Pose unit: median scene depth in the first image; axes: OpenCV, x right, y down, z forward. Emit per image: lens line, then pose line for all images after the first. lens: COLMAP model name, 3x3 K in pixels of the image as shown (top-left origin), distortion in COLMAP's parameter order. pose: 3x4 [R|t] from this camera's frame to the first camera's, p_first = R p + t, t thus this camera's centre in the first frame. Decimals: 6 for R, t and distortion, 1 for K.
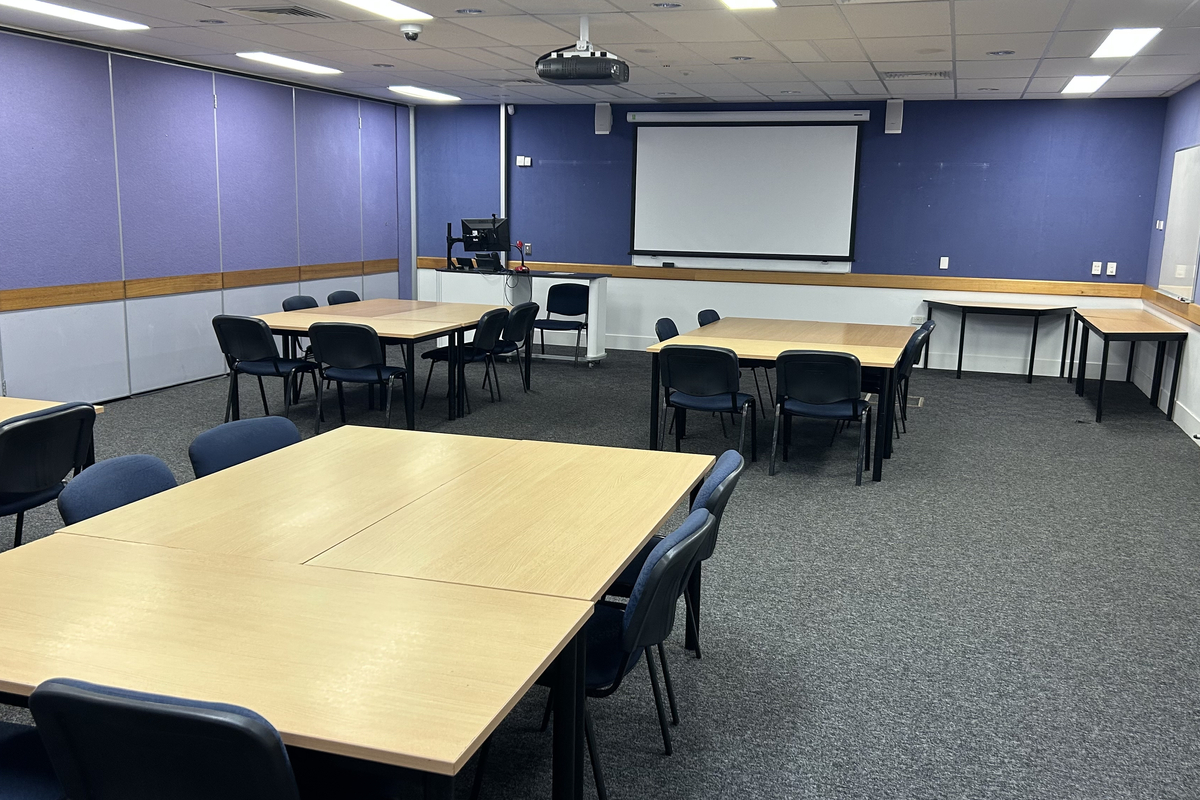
lens RADIAL K [[1069.2, 0, 600.0], [0, 1069.2, 400.0], [0, 0, 1]] dist [0.009299, 0.000890]
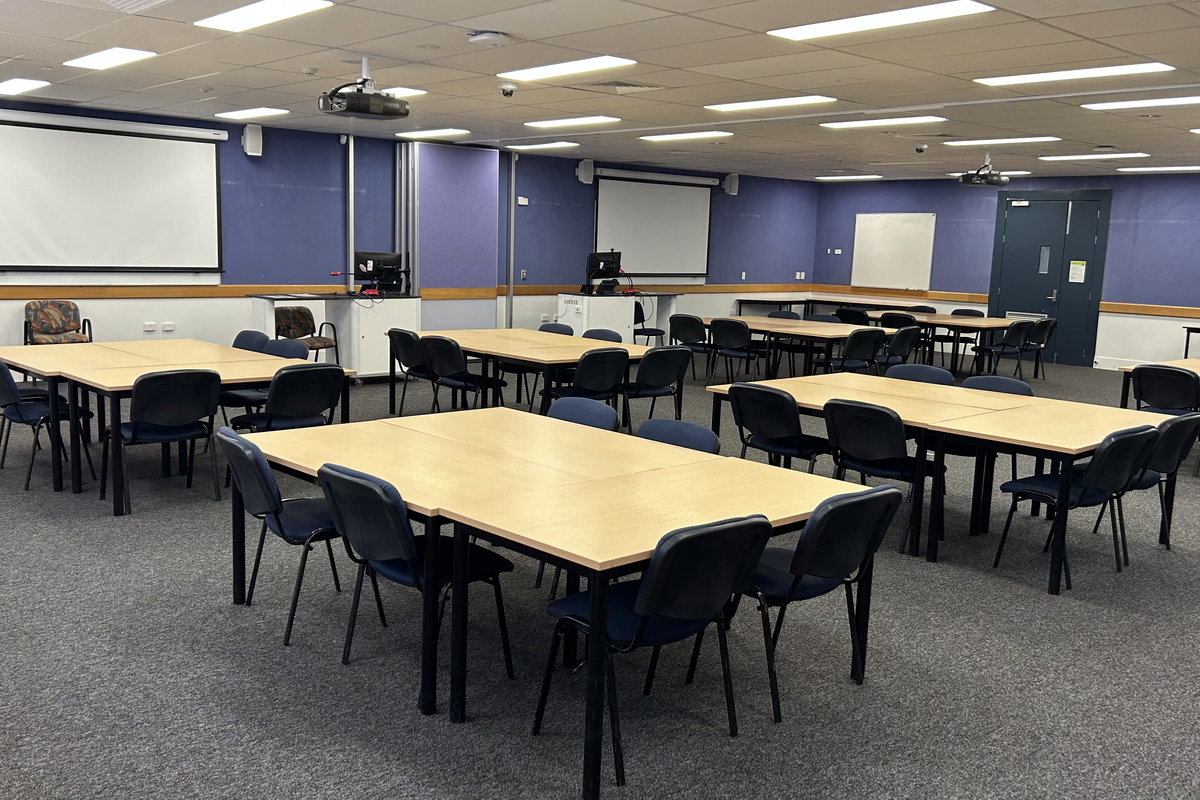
lens RADIAL K [[1069.2, 0, 600.0], [0, 1069.2, 400.0], [0, 0, 1]] dist [0.009299, 0.000890]
pose [[0.512908, -0.130835, 0.848415, -1.139624], [0.128701, 0.988867, 0.074688, -0.088031], [-0.848741, 0.070884, 0.524036, 0.341828]]
